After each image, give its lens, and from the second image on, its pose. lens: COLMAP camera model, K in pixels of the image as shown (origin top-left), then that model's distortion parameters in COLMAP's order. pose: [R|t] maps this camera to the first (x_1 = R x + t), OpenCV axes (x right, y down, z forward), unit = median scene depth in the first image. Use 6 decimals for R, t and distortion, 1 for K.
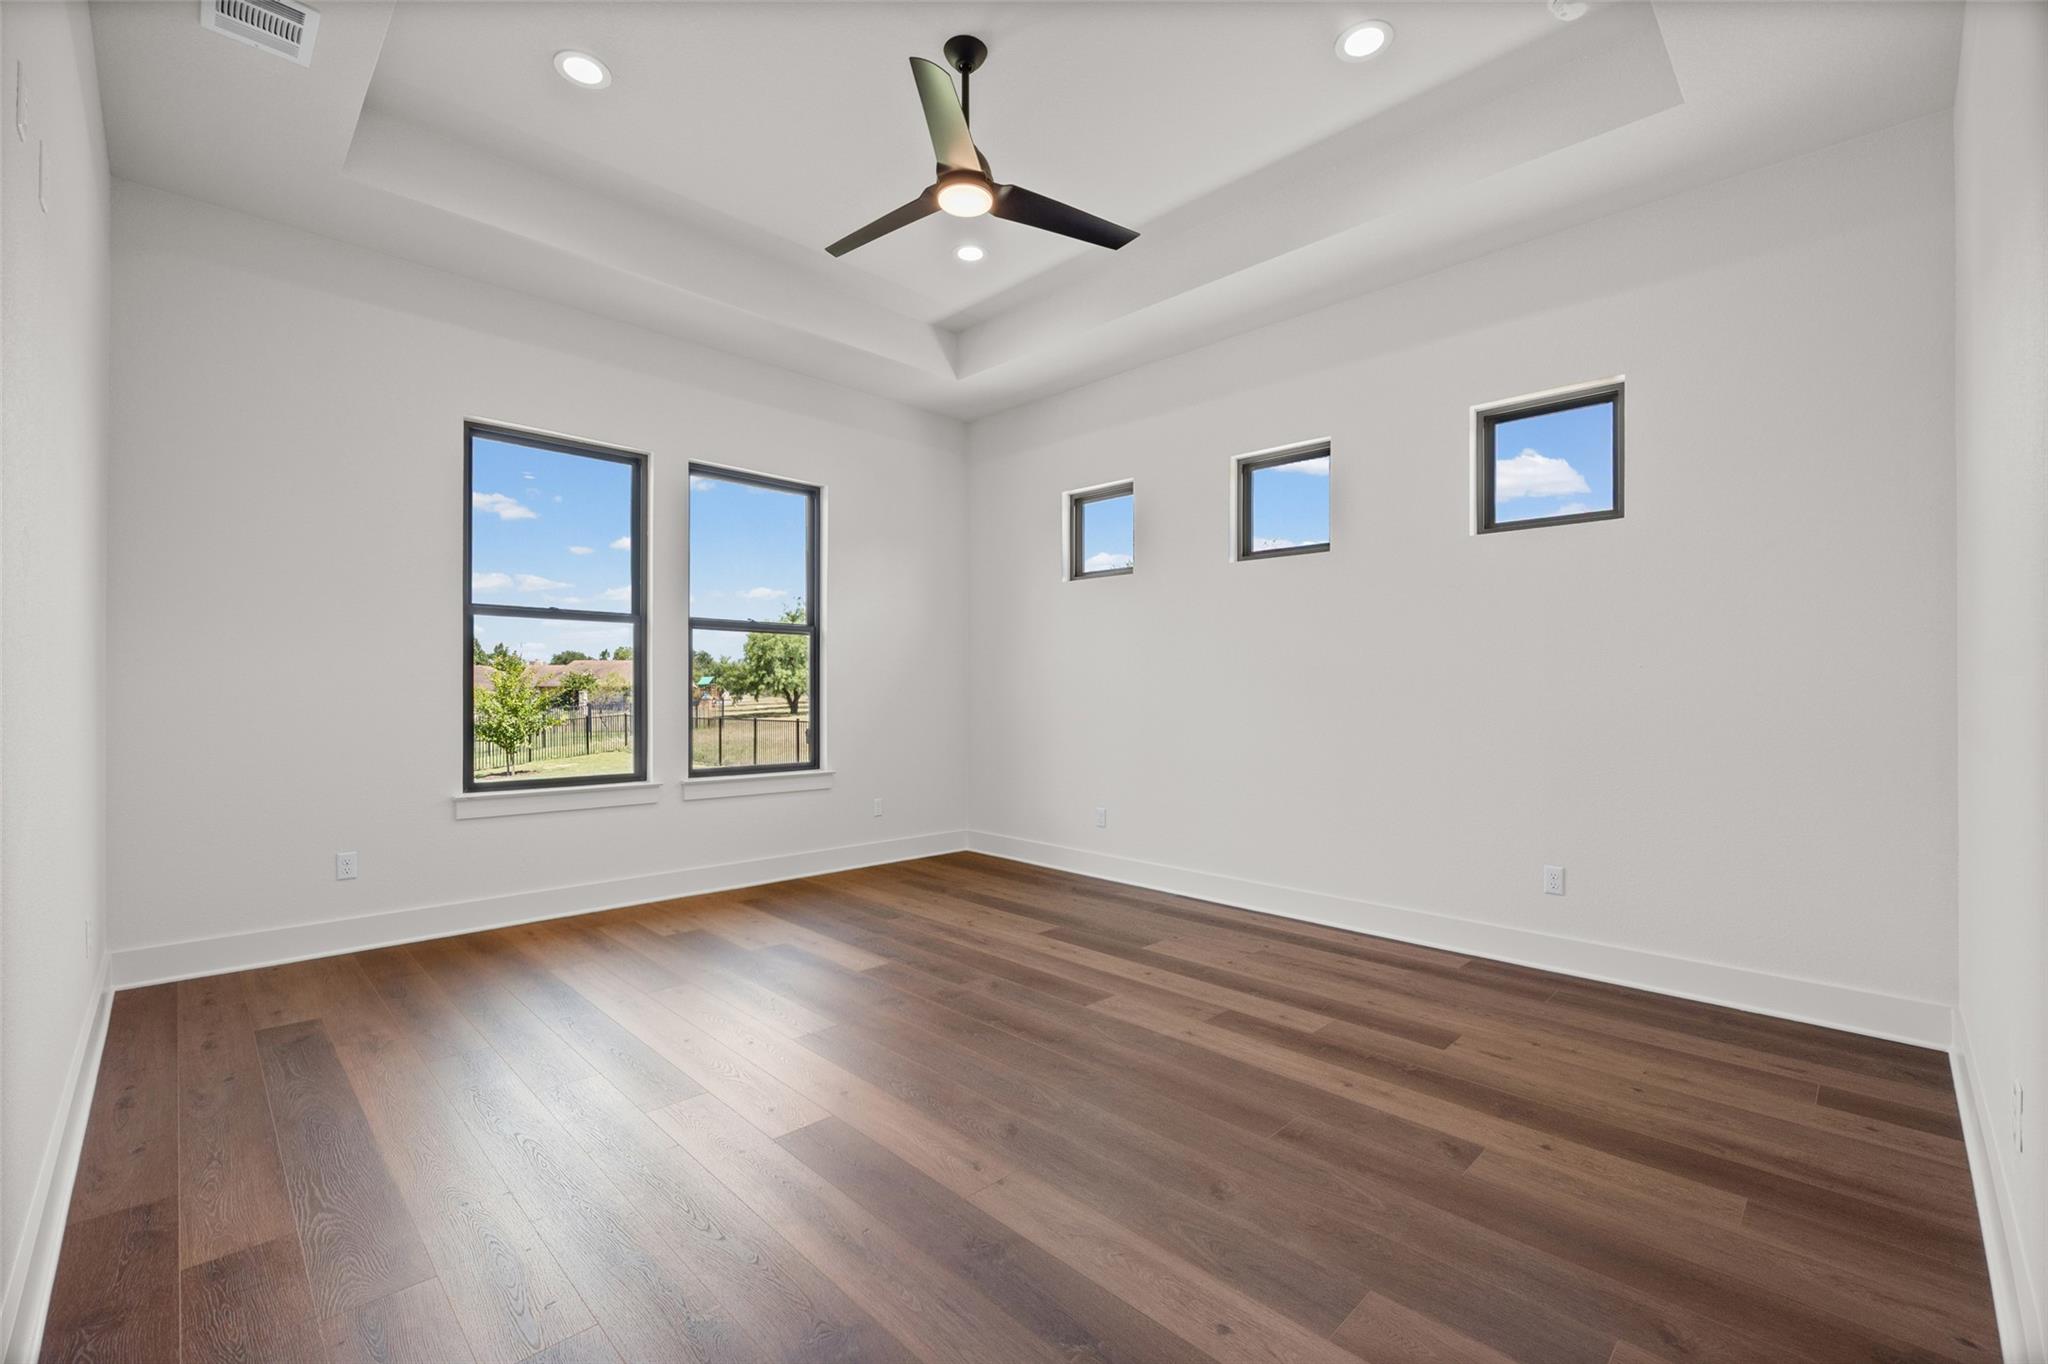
lens RADIAL K [[876.0, 0, 1024.0], [0, 876.0, 682.0], [0, 0, 1]] dist [-0.017689, -0.000196]
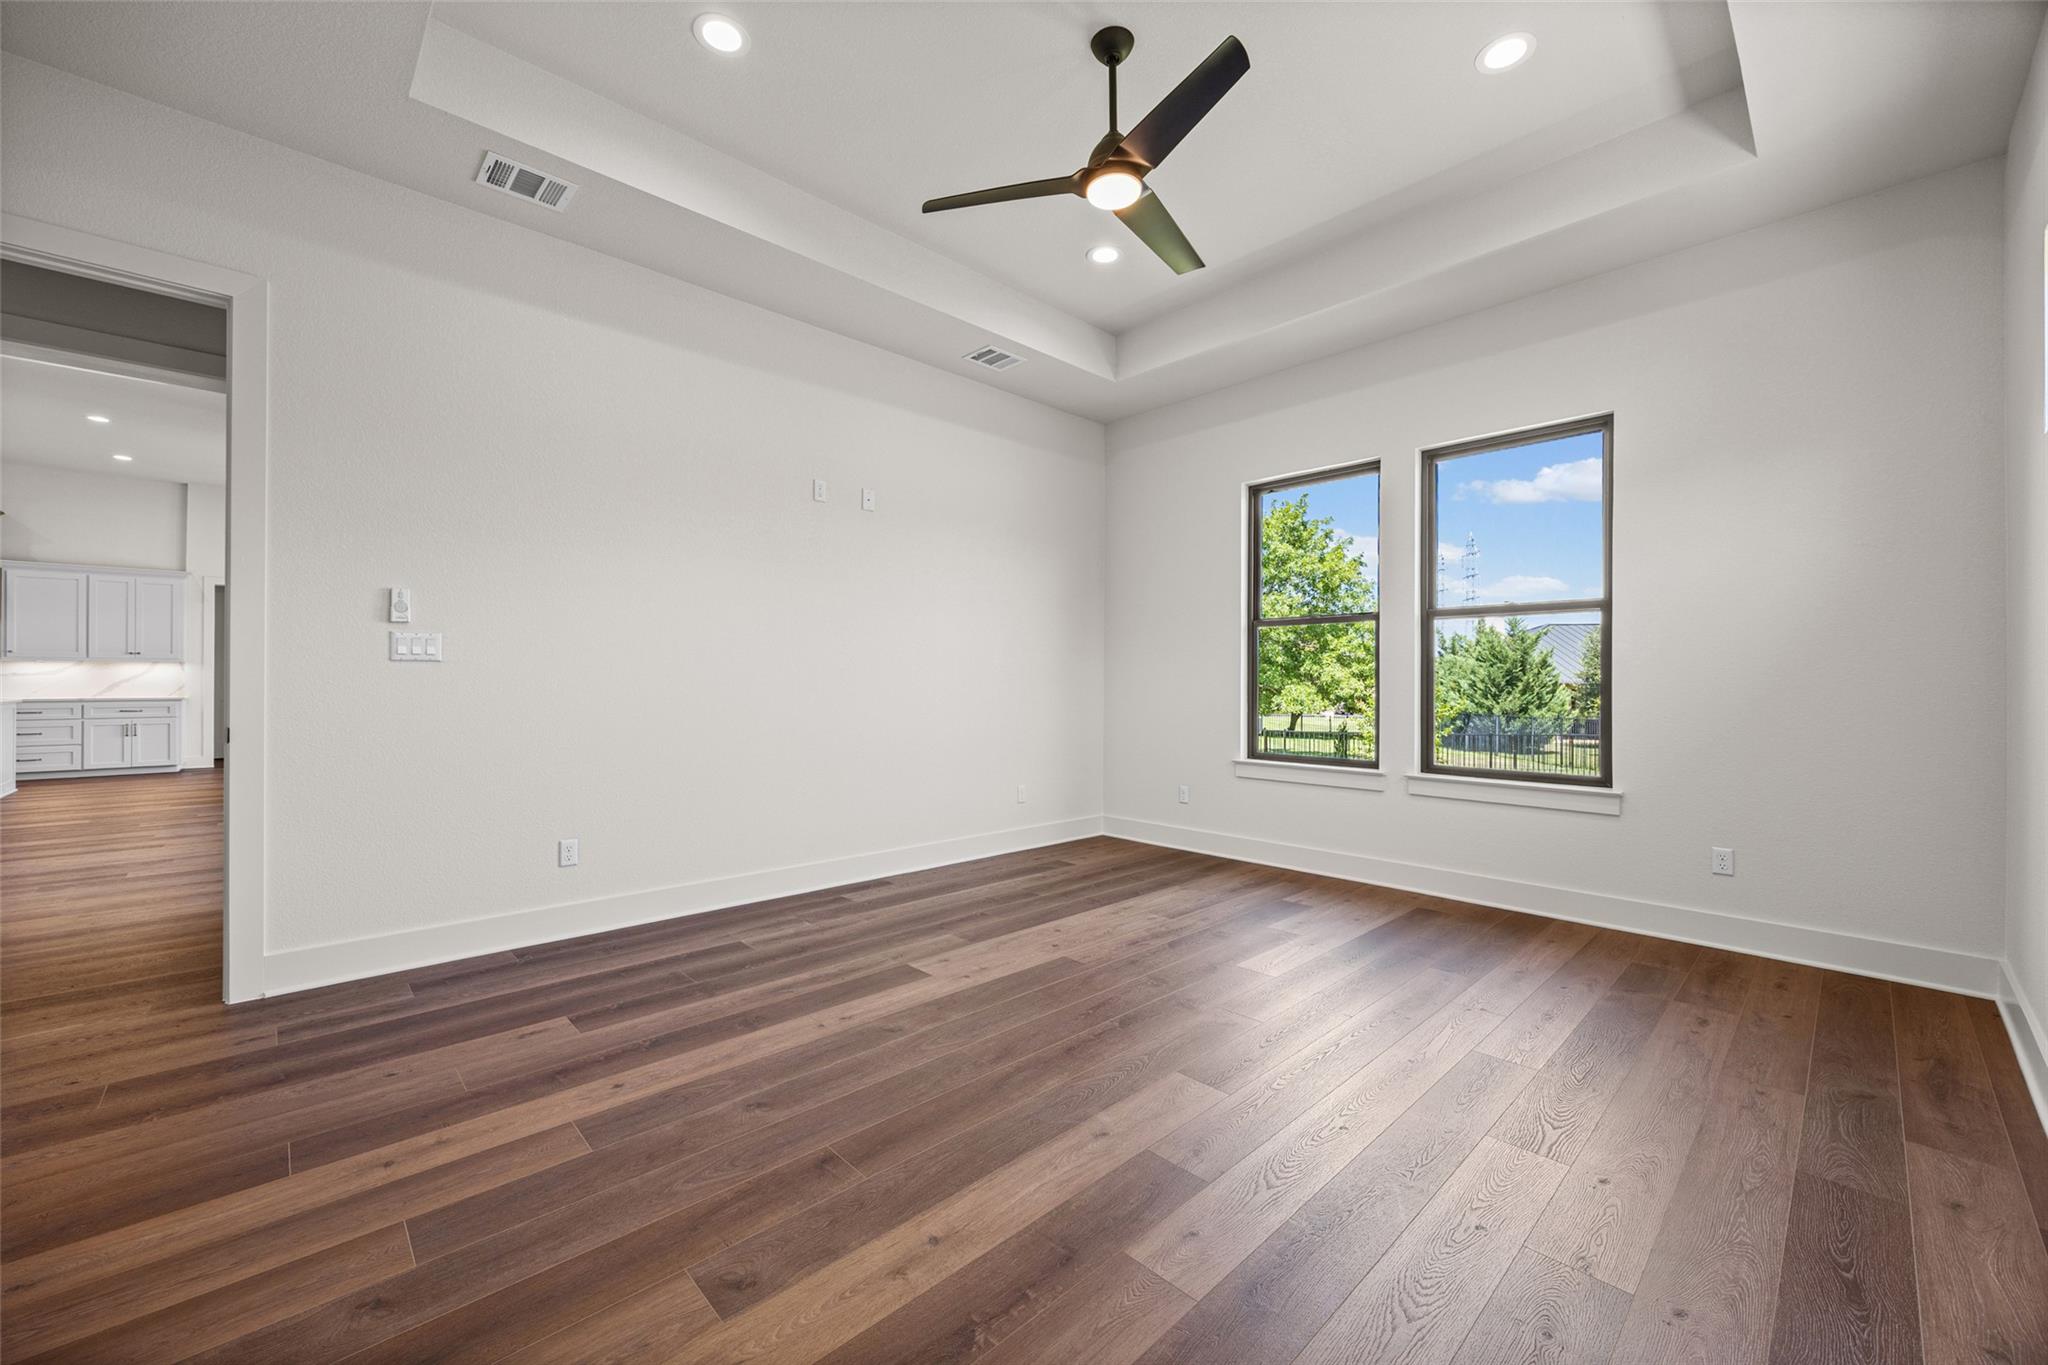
lens RADIAL K [[796.3, 0, 1024.0], [0, 796.3, 682.5], [0, 0, 1]] dist [-0.011119, 0.000127]
pose [[-0.027588, -0.004422, -0.999610, 0.861473], [0.006403, 0.999969, -0.004601, 0.010968], [0.999599, -0.006527, -0.027559, 0.927536]]
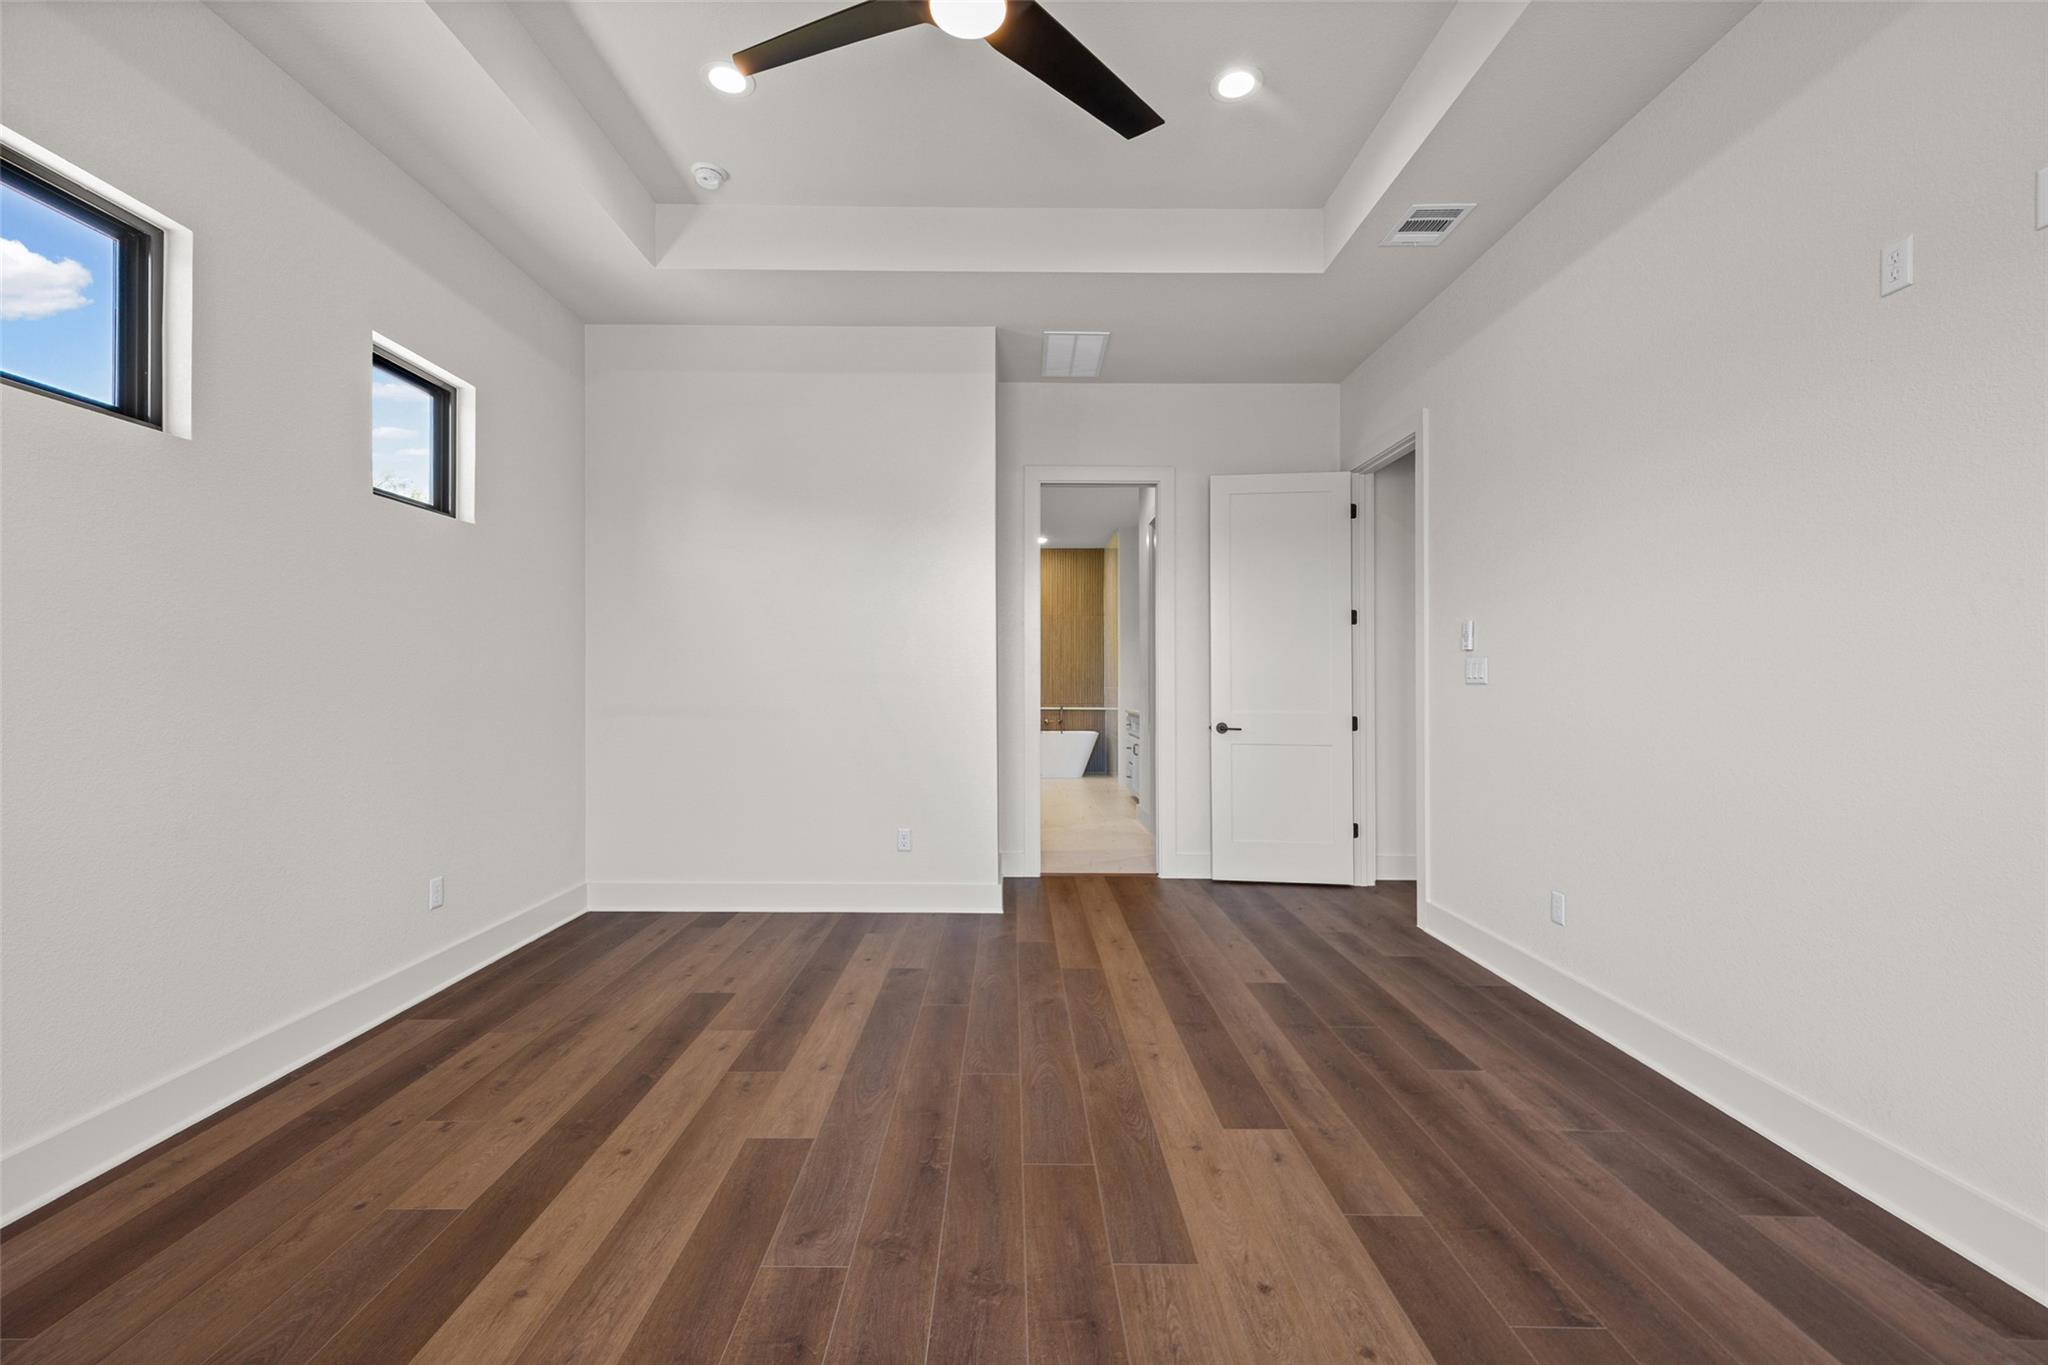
lens RADIAL K [[848.3, 0, 998.3], [0, 848.3, 681.5], [0, 0, 1]] dist [0.012828, -0.000235]
pose [[-0.700212, -0.011057, 0.713849, -0.576423], [-0.017956, 0.999837, -0.002126, -0.014960], [-0.713709, -0.014306, -0.700296, 1.473440]]
